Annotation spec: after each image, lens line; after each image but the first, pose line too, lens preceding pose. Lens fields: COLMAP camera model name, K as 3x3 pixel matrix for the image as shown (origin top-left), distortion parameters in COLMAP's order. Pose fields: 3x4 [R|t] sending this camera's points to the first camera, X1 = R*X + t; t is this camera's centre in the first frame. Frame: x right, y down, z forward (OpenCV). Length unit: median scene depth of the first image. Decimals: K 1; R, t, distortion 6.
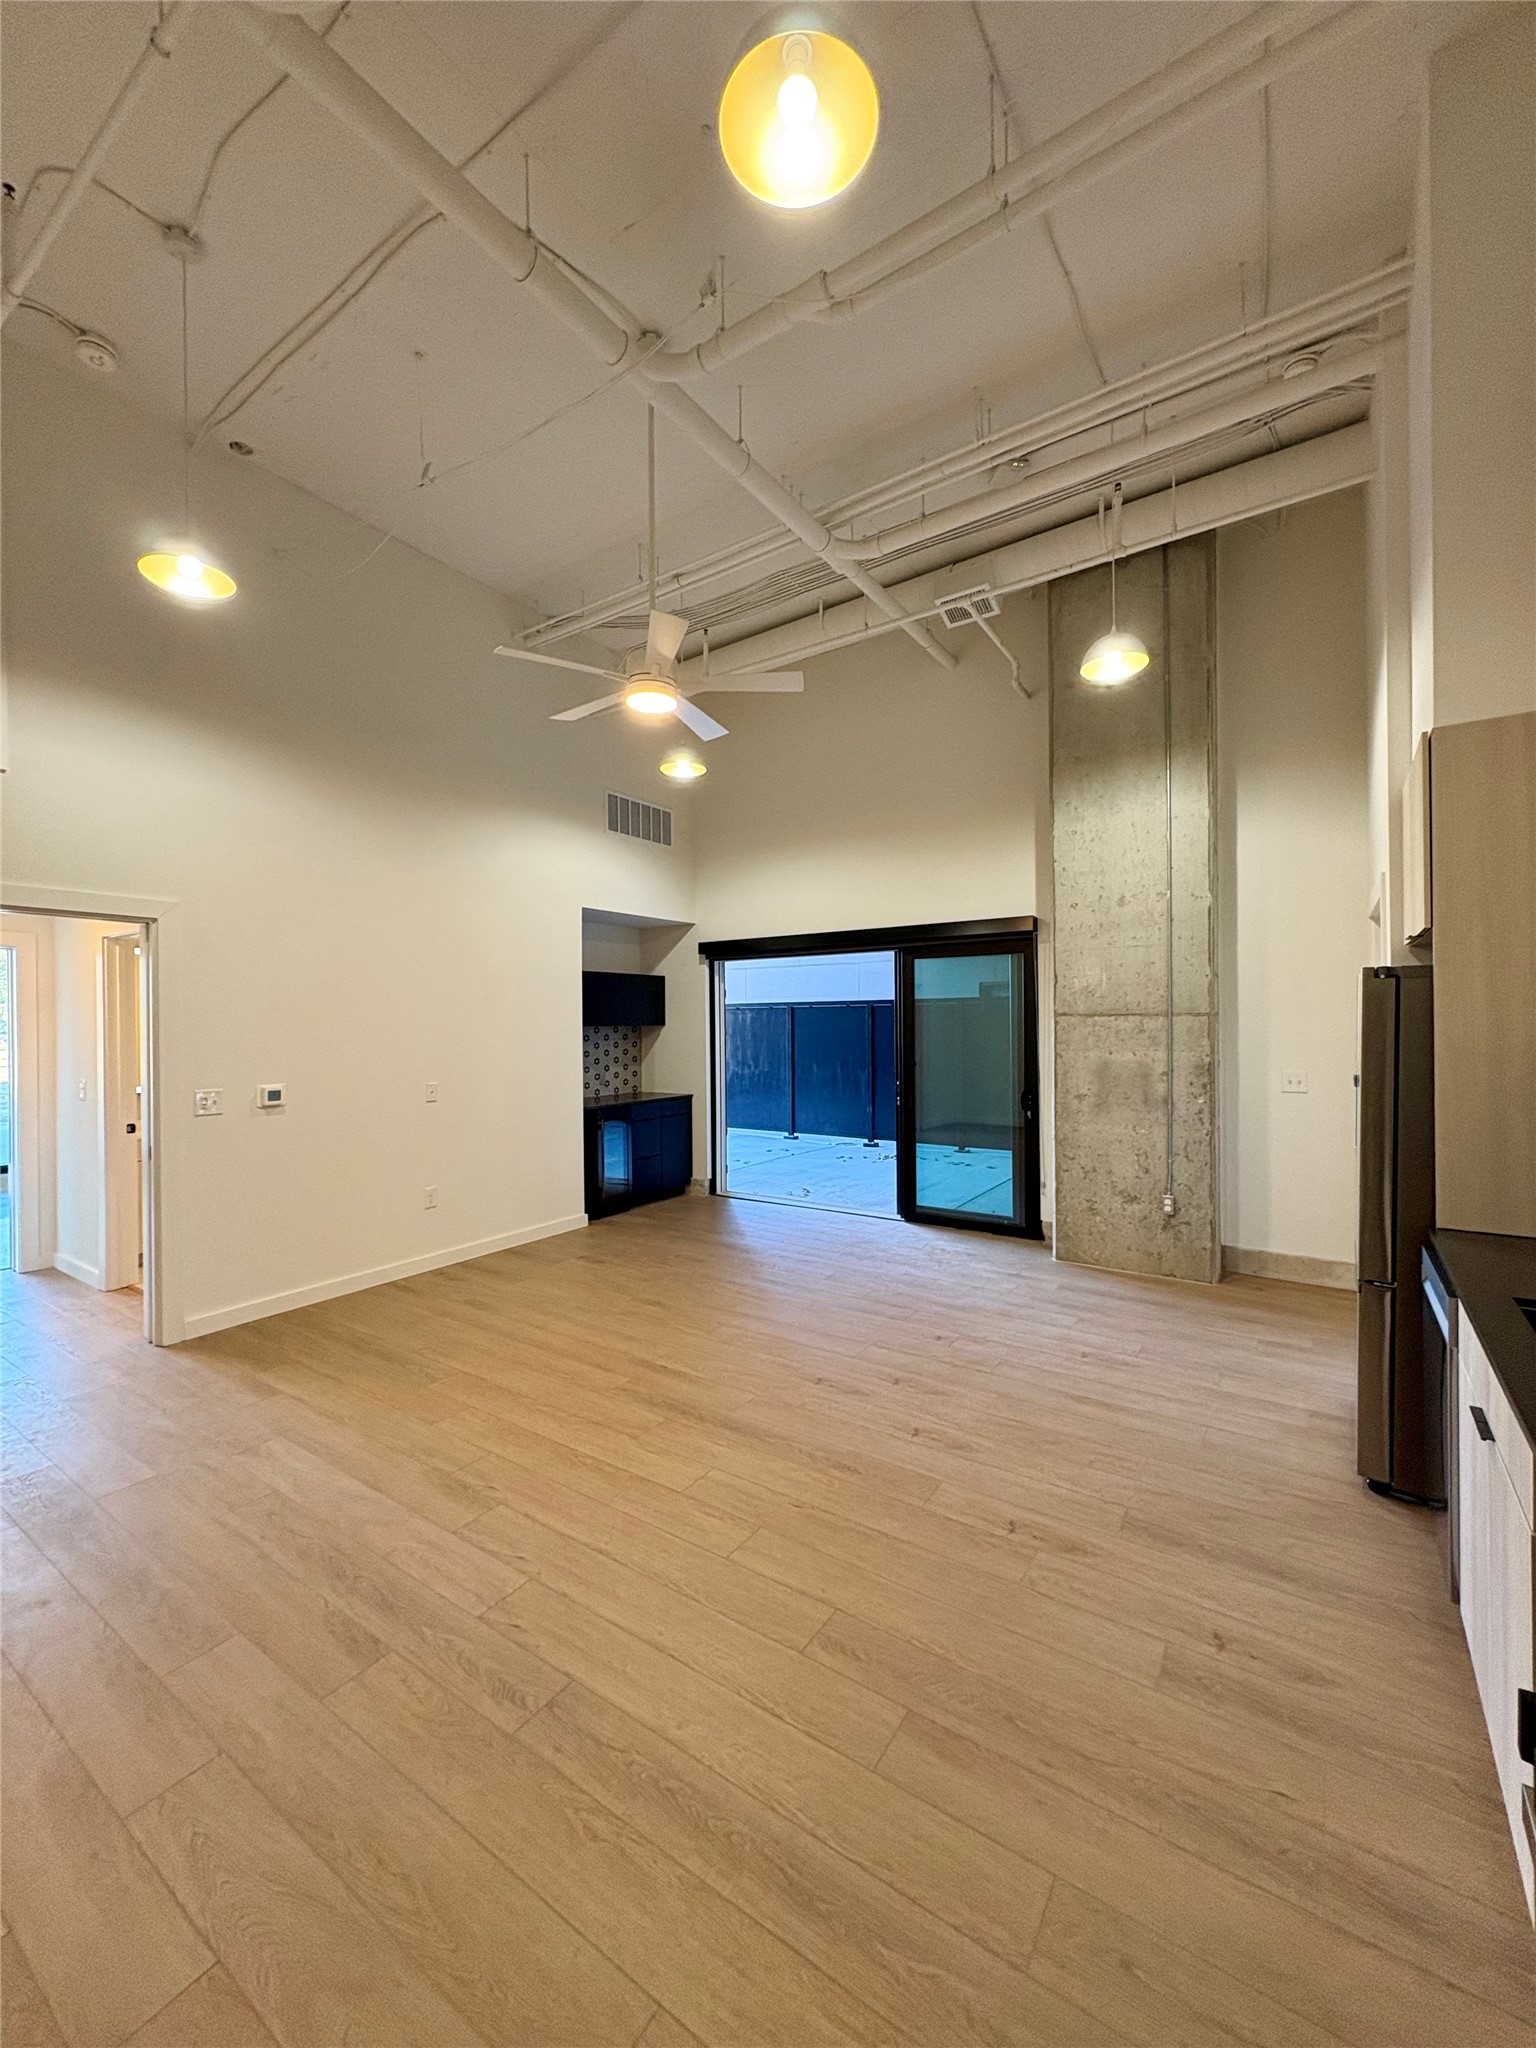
lens RADIAL K [[817.5, 0, 764.2], [0, 817.5, 1020.5], [0, 0, 1]] dist [0.000041, 0.001500]
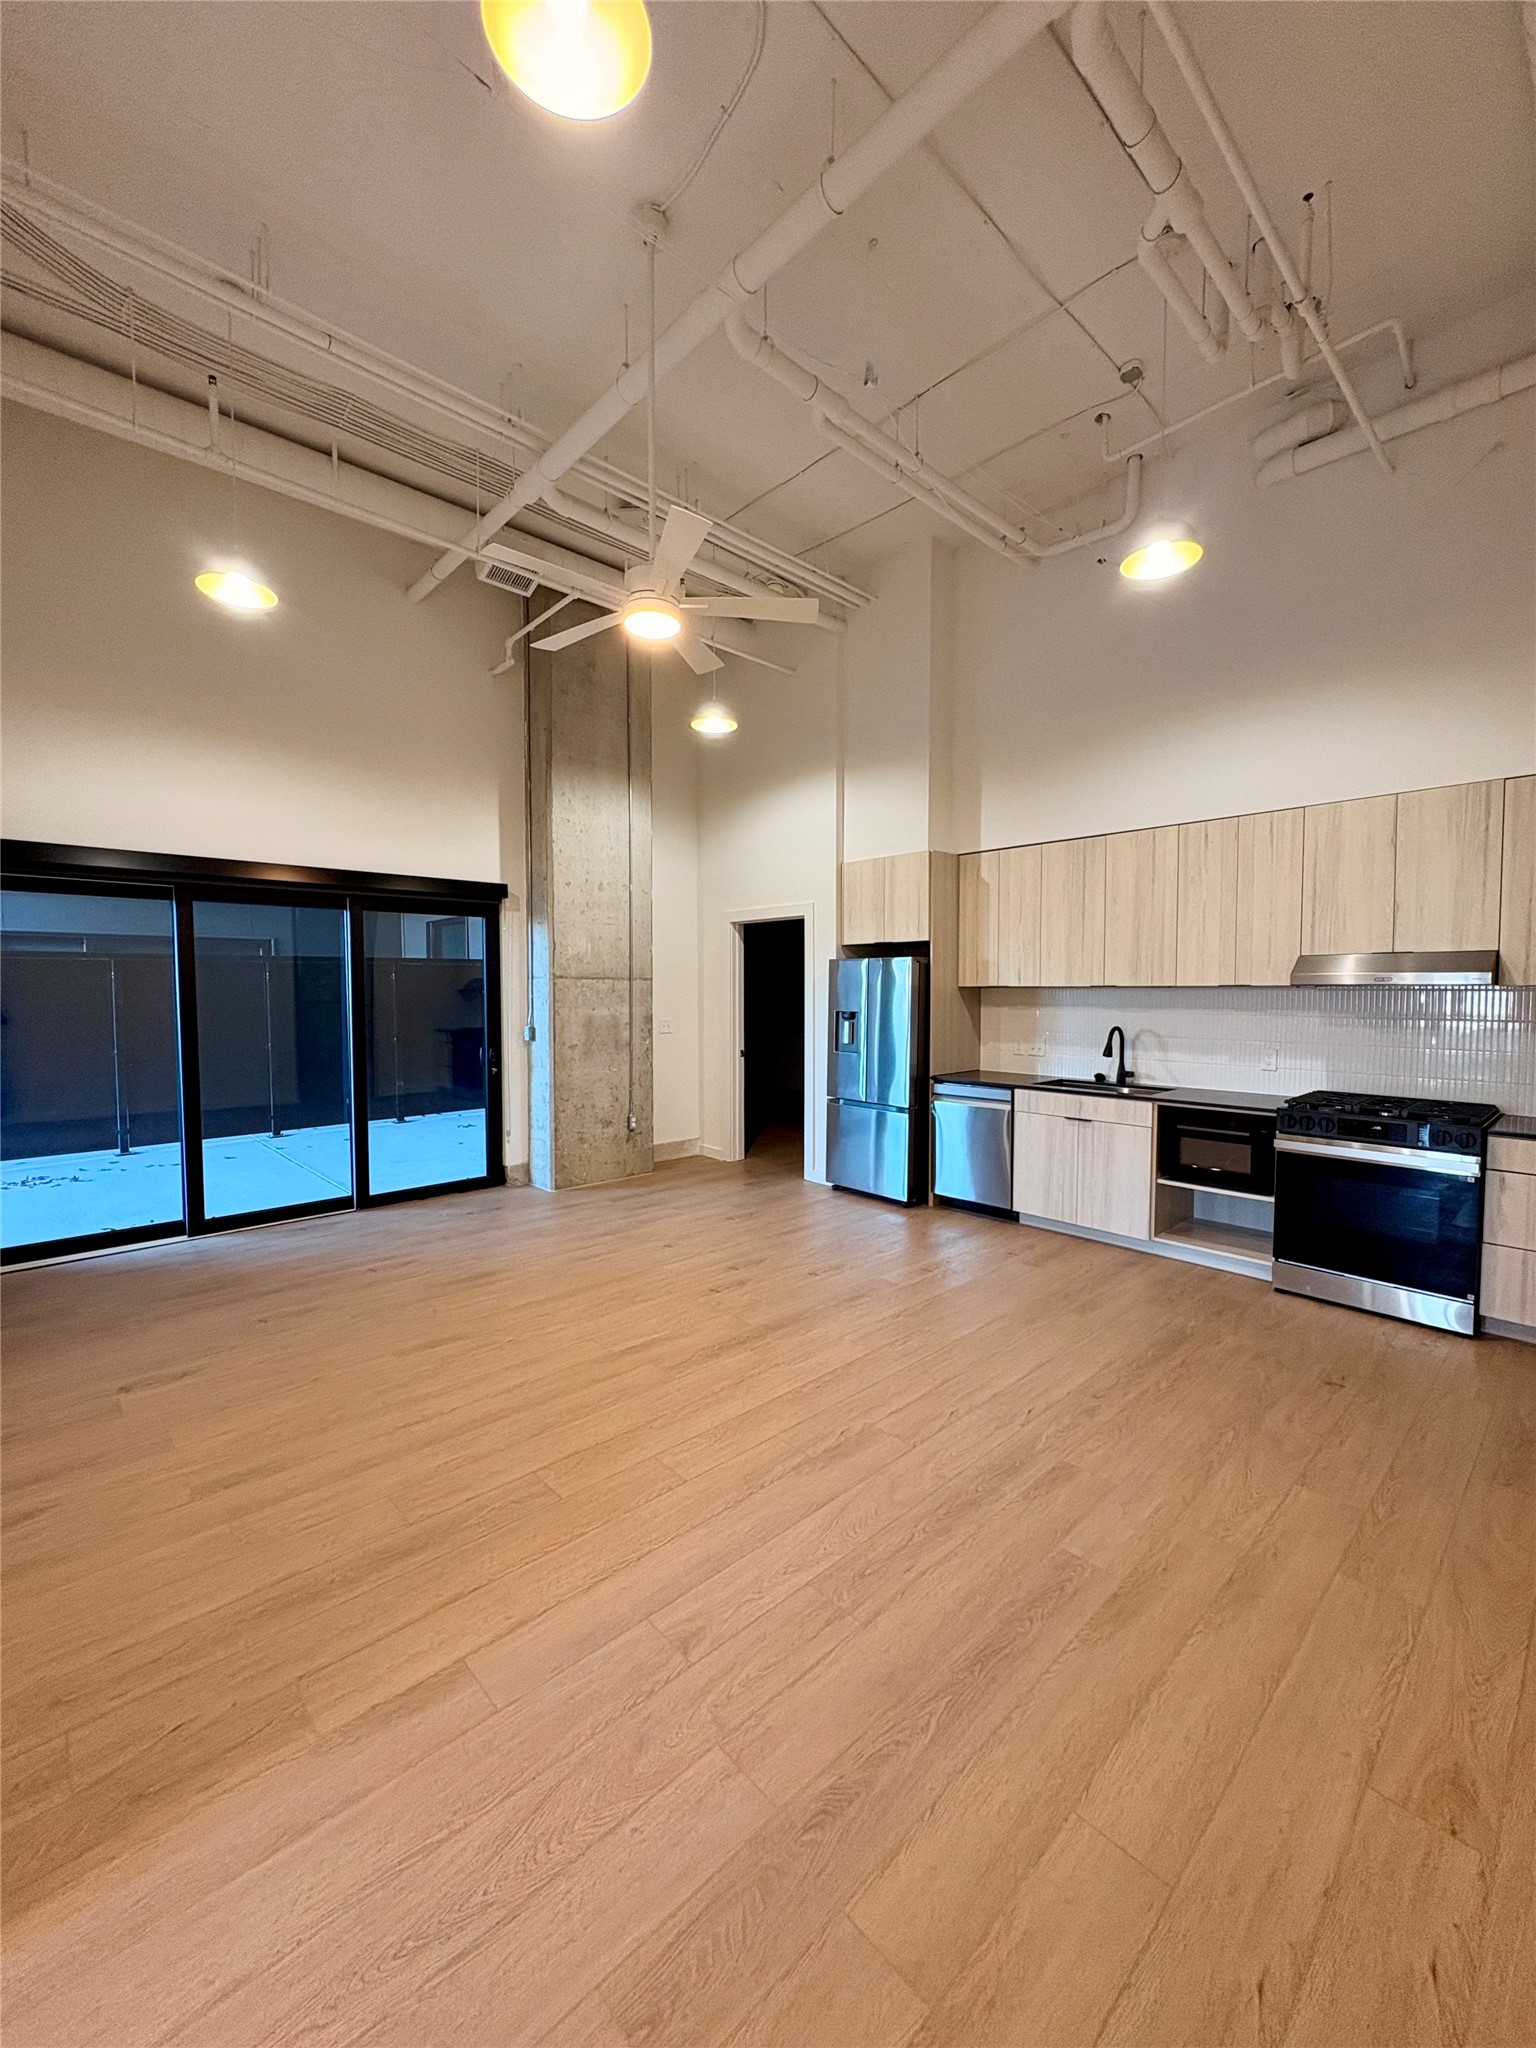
lens RADIAL K [[817.5, 0, 772.6], [0, 817.5, 1021.5], [0, 0, 1]] dist [0.000041, 0.001500]
pose [[0.212452, -0.032532, 0.976630, -0.820371], [-0.002424, 0.999425, 0.033819, 0.018361], [-0.977168, -0.009552, 0.212251, 0.542453]]
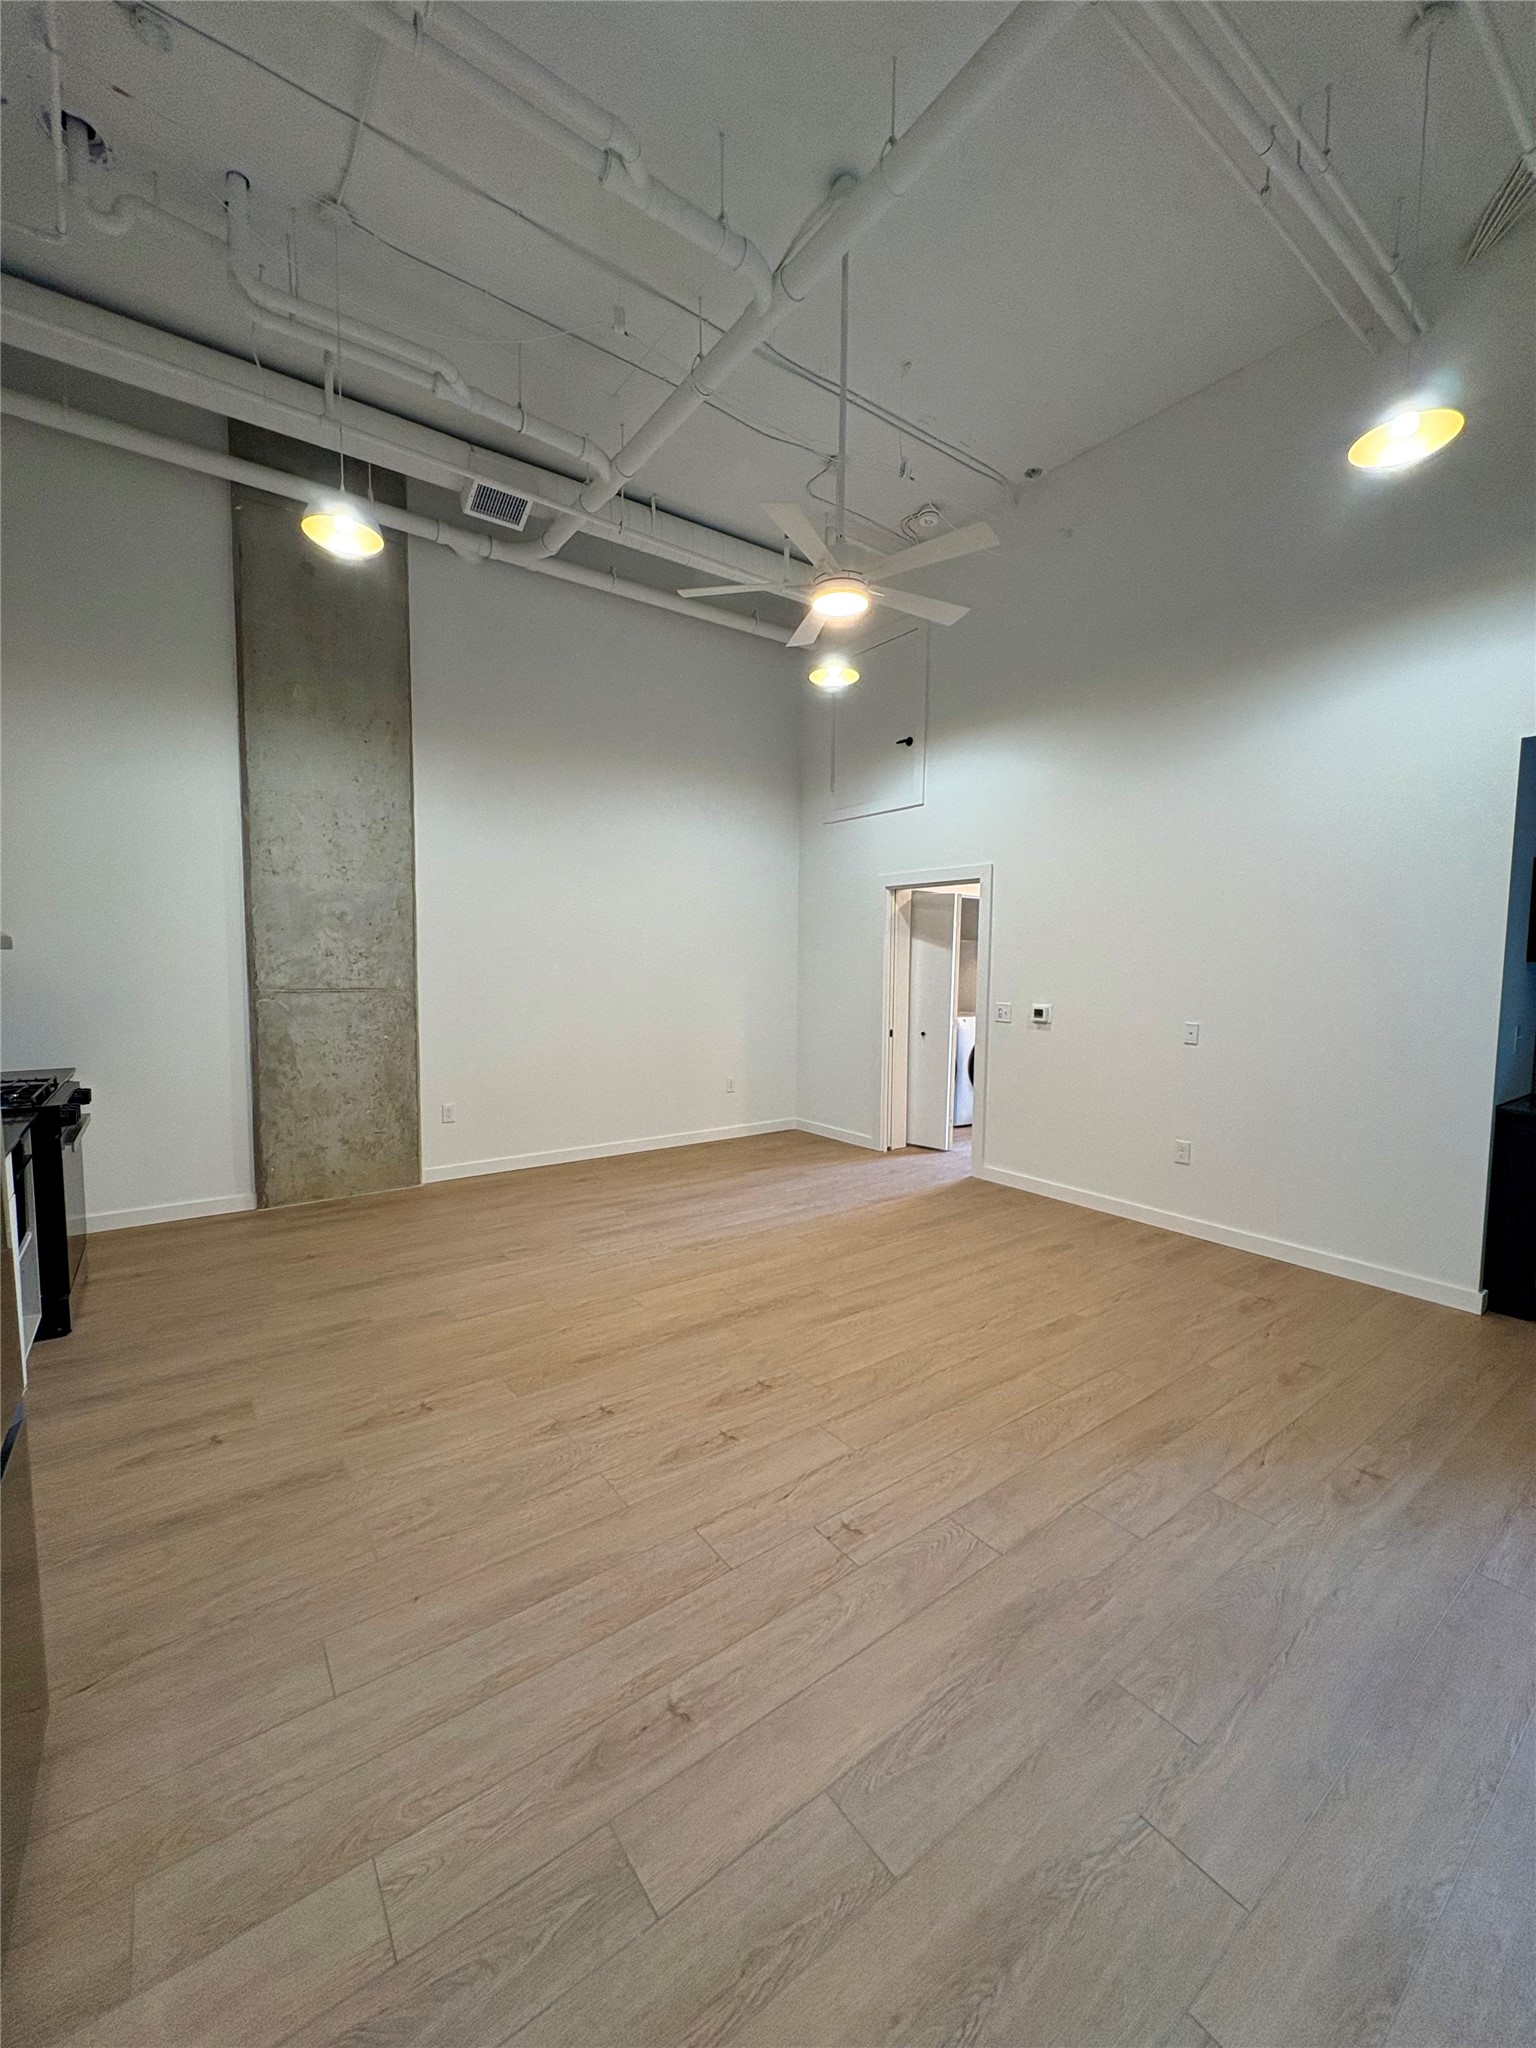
lens RADIAL K [[817.5, 0, 768.7], [0, 817.5, 1031.3], [0, 0, 1]] dist [0.000041, 0.001500]
pose [[-0.329056, 0.086980, -0.940296, 0.644437], [-0.004034, 0.995610, 0.093508, 0.008621], [0.944302, 0.034563, -0.327261, 1.006384]]
